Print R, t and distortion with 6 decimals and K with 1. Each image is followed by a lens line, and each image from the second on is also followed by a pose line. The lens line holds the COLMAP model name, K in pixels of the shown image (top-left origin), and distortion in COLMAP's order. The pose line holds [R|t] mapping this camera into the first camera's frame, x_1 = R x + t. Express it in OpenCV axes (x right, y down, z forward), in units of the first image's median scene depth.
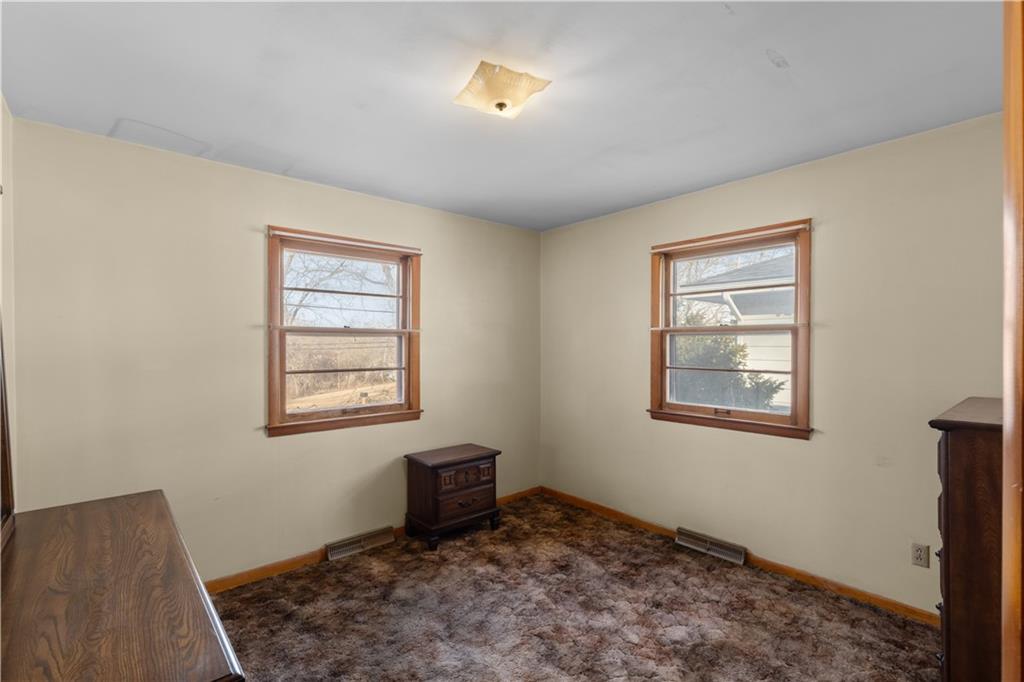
lens RADIAL K [[458.7, 0, 513.2], [0, 458.7, 347.5], [0, 0, 1]] dist [-0.000002, 0.000082]
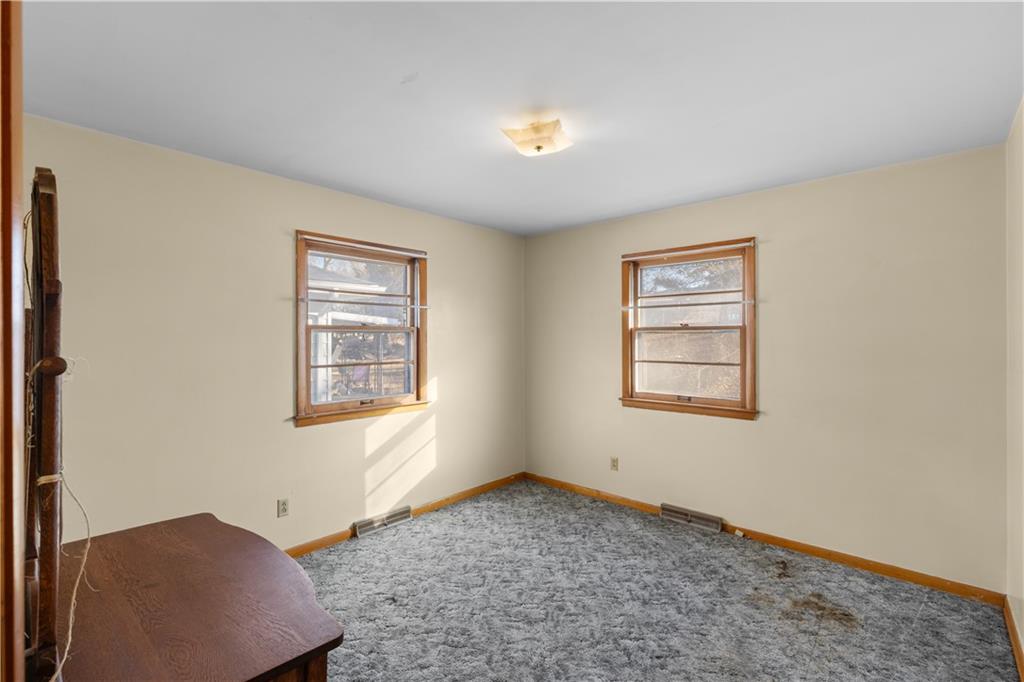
lens RADIAL K [[459.0, 0, 512.0], [0, 459.0, 341.0], [0, 0, 1]] dist [0.001117, 0.000026]
pose [[0.990181, 0.002185, 0.139773, -0.155024], [-0.001319, 0.999979, -0.006289, 0.000538], [-0.139784, 0.006043, 0.990164, -0.111402]]
